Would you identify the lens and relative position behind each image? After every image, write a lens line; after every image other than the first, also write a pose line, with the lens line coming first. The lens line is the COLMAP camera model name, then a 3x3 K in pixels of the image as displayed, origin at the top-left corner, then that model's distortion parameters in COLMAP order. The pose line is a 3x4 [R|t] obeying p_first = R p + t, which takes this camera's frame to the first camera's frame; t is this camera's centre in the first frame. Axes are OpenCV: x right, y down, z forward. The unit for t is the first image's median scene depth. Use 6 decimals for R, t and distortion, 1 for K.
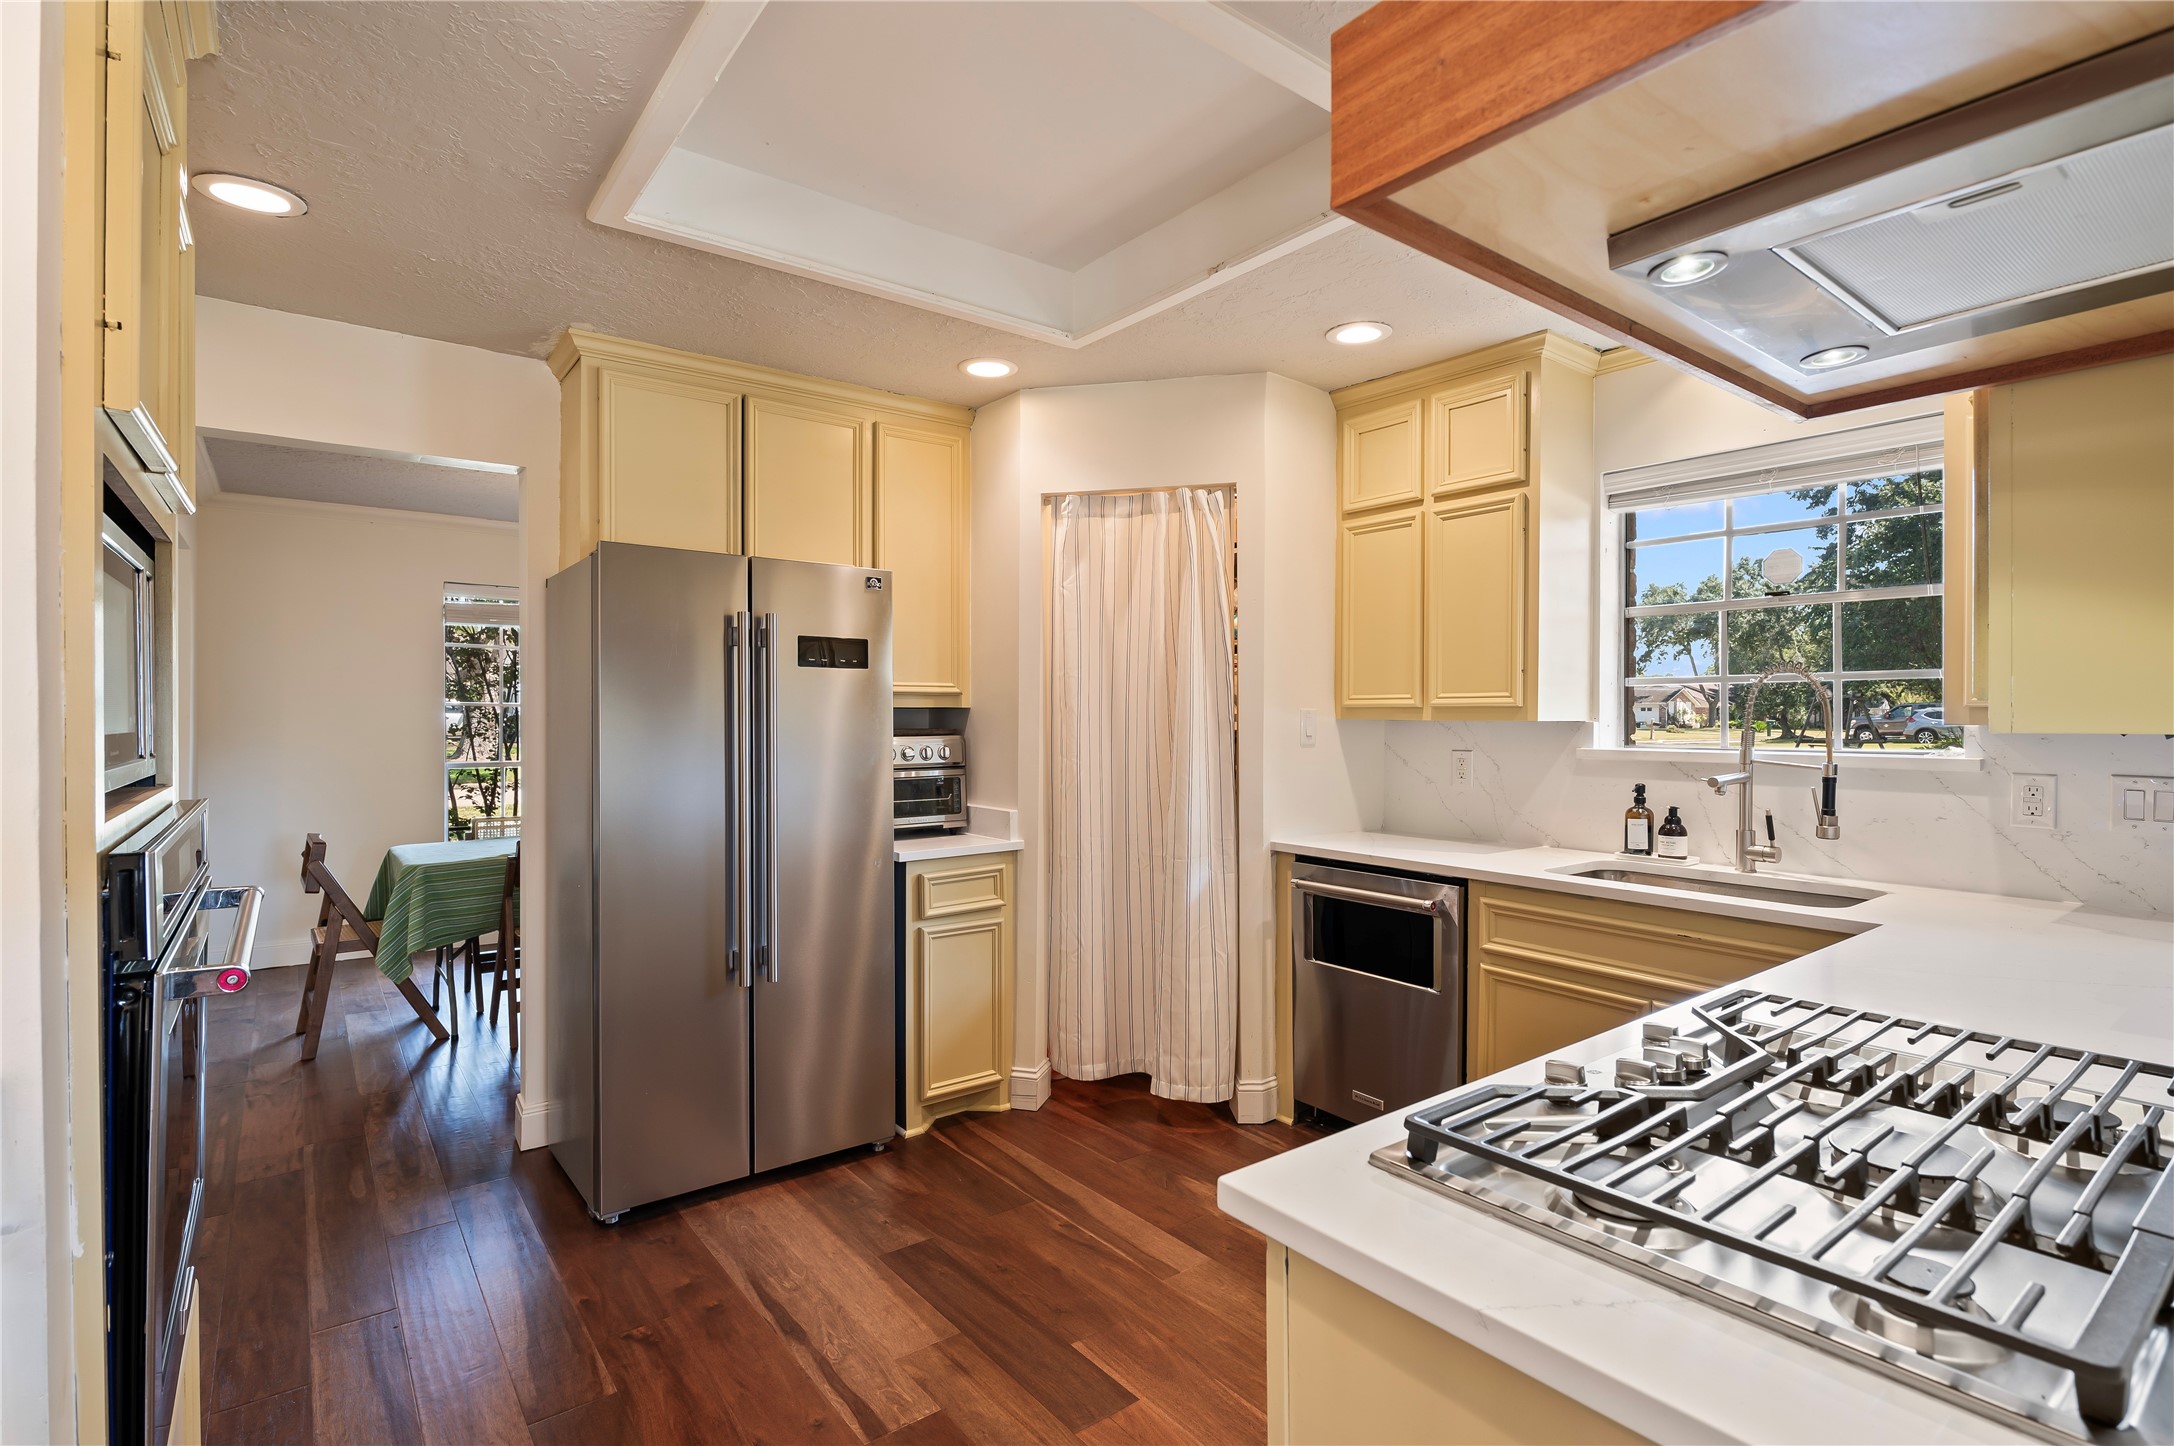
lens RADIAL K [[1028.6, 0, 1087.0], [0, 1028.6, 723.0], [0, 0, 1]] dist [-0.000419, -0.000101]
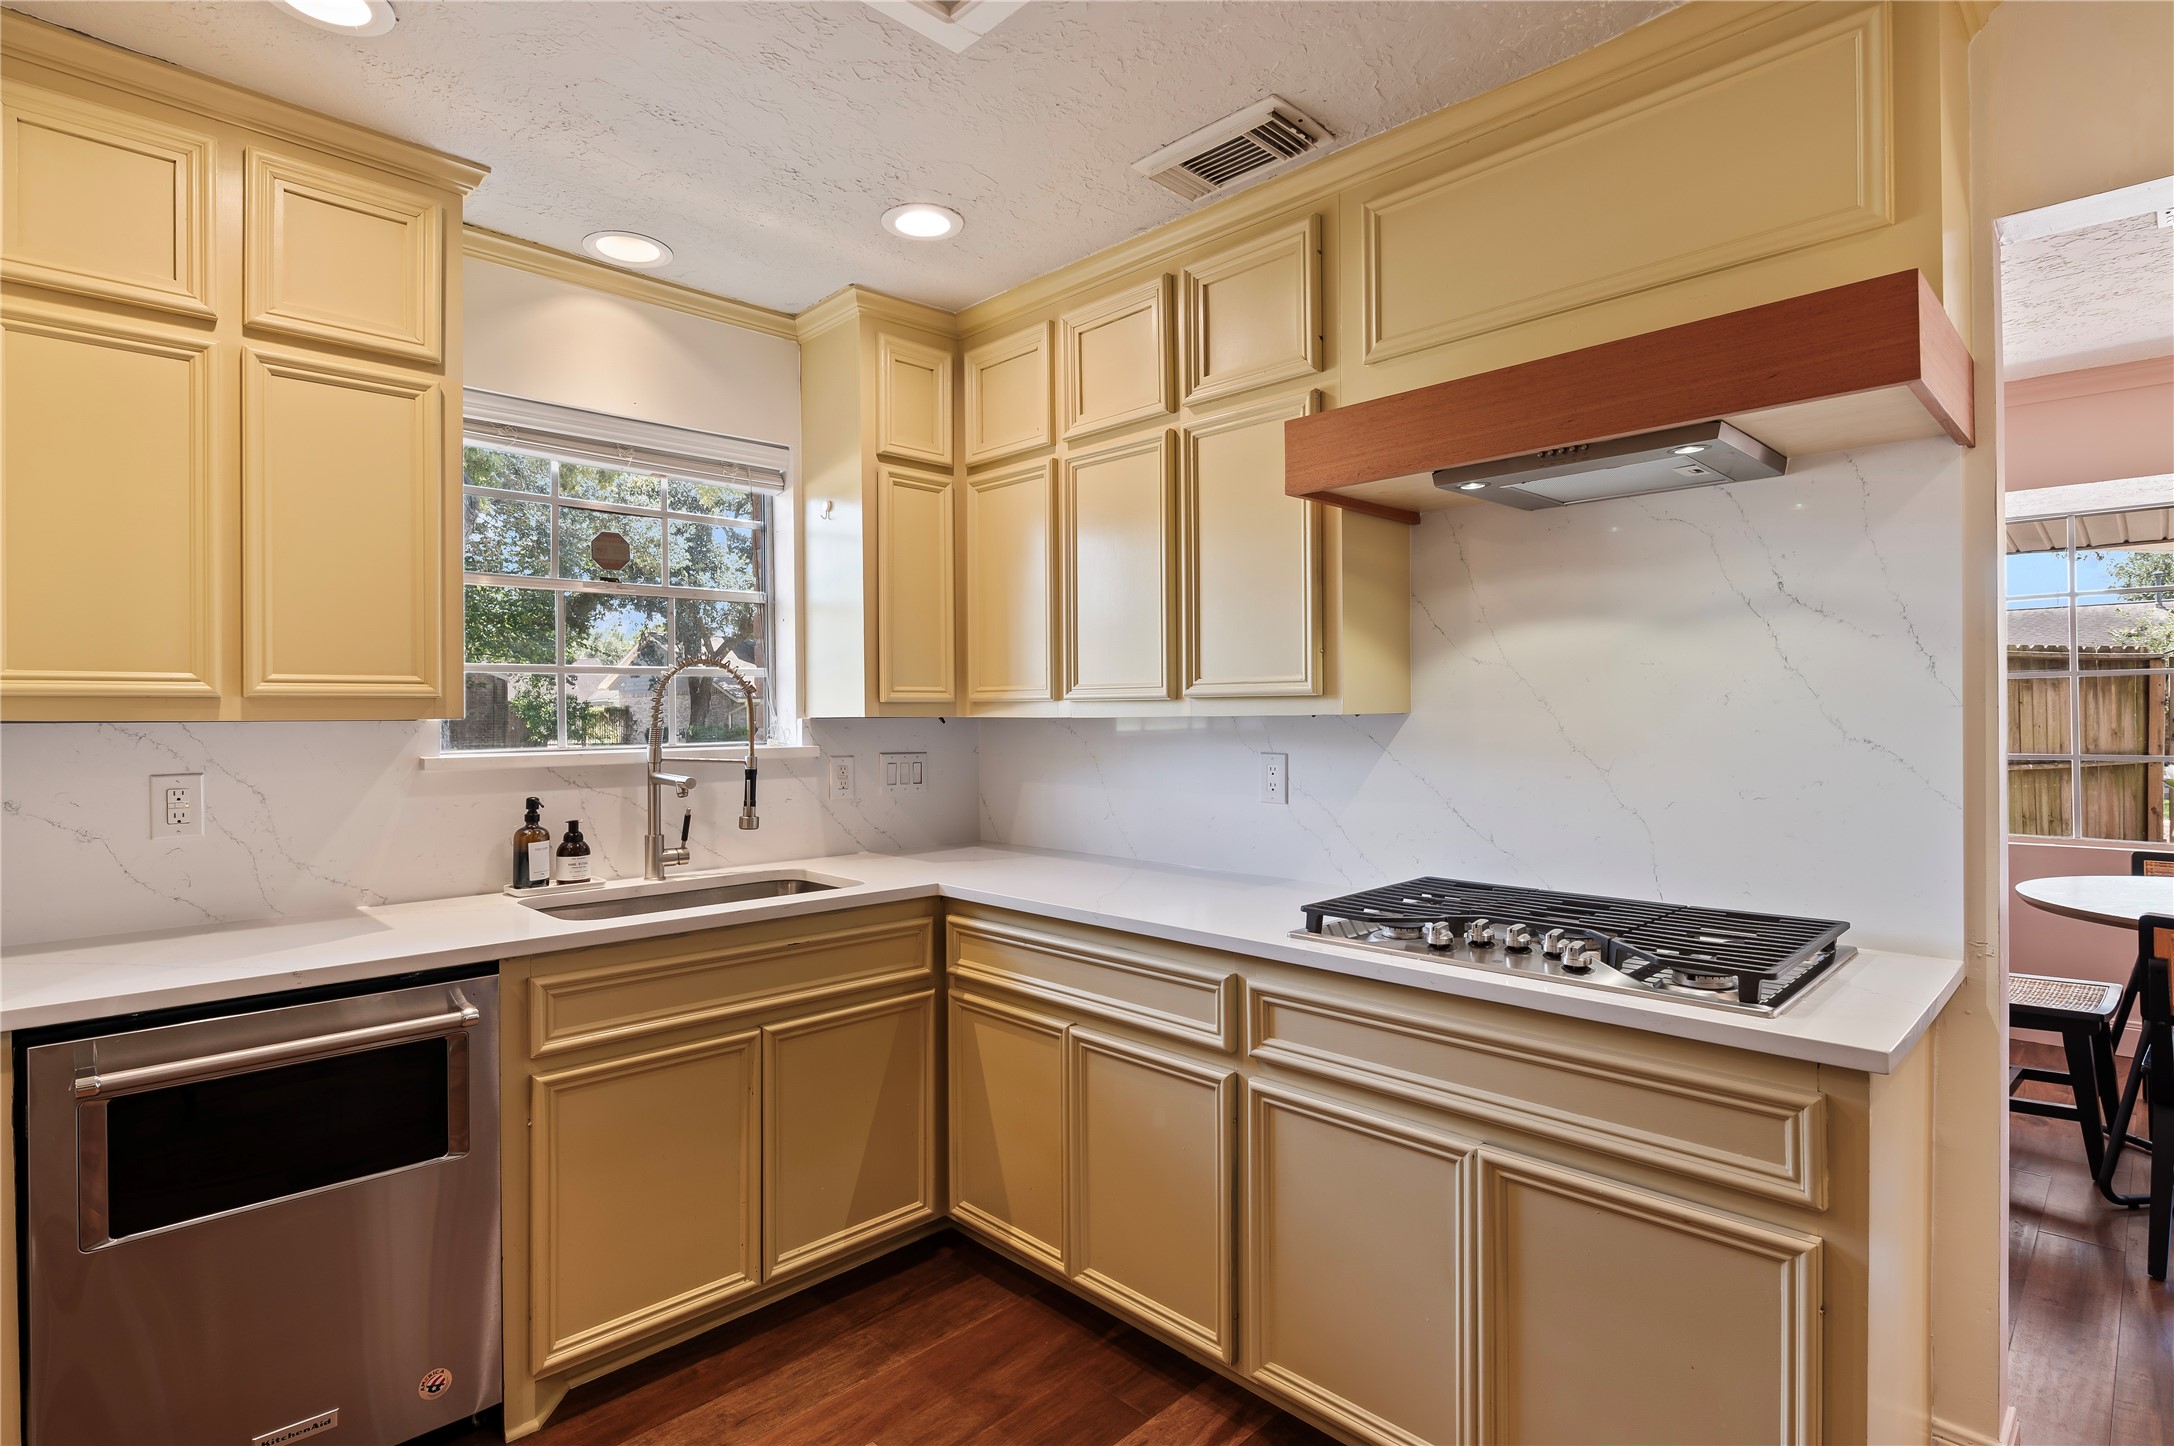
lens RADIAL K [[1076.3, 0, 1087.0], [0, 1076.3, 723.0], [0, 0, 1]] dist [-0.022675, -0.000553]
pose [[-0.129298, -0.008914, 0.991566, -0.336936], [0.014051, 0.999843, 0.010821, -0.001044], [-0.991506, 0.015331, -0.129152, 0.690826]]
